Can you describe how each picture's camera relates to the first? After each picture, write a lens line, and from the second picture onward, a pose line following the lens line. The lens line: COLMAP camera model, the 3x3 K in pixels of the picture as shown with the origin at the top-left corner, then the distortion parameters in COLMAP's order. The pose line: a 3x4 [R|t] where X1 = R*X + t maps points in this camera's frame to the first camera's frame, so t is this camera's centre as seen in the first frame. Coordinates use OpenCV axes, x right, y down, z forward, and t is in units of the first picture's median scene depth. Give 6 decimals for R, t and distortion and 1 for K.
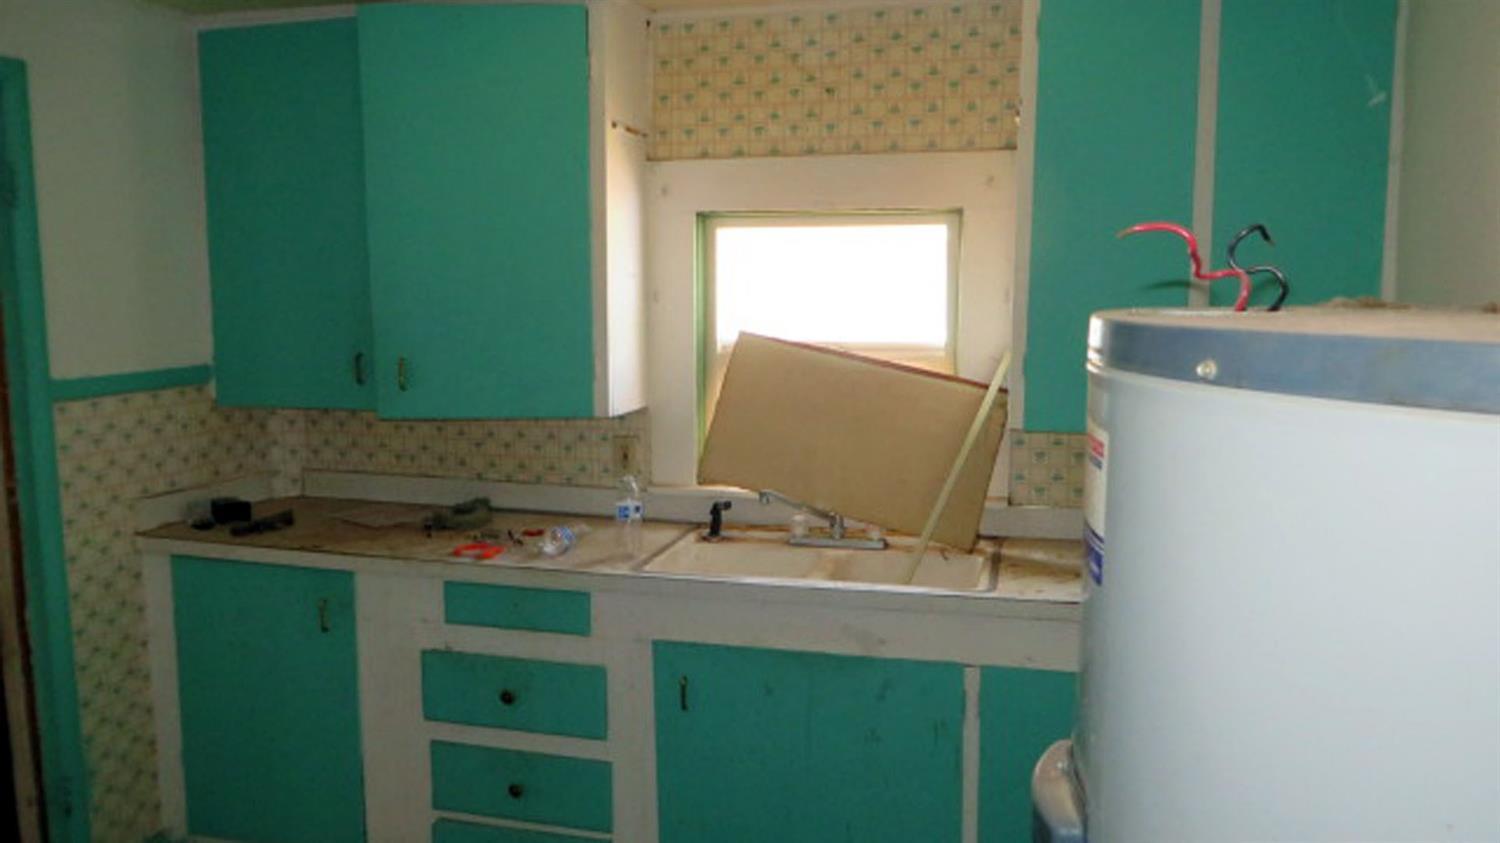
lens RADIAL K [[1093.6, 0, 751.2], [0, 1093.6, 416.2], [0, 0, 1]] dist [-0.053649, 0.011493]
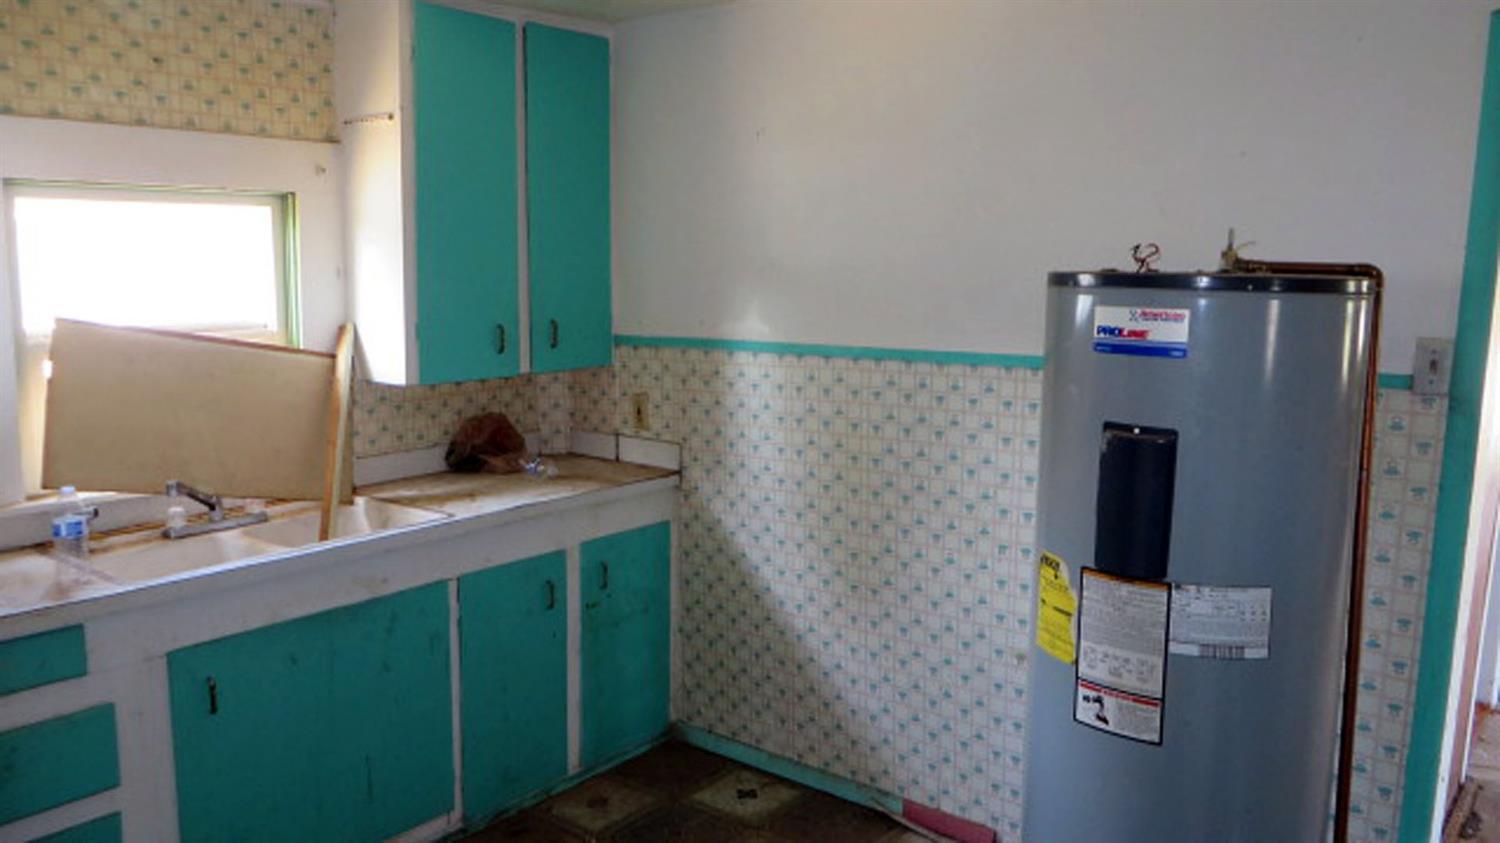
lens RADIAL K [[1093.6, 0, 752.0], [0, 1093.6, 421.9], [0, 0, 1]] dist [-0.053649, 0.011493]
pose [[0.413412, -0.126553, 0.901707, -0.608437], [0.103952, 0.990379, 0.091339, -0.016234], [-0.904591, 0.055974, 0.422590, 0.148053]]
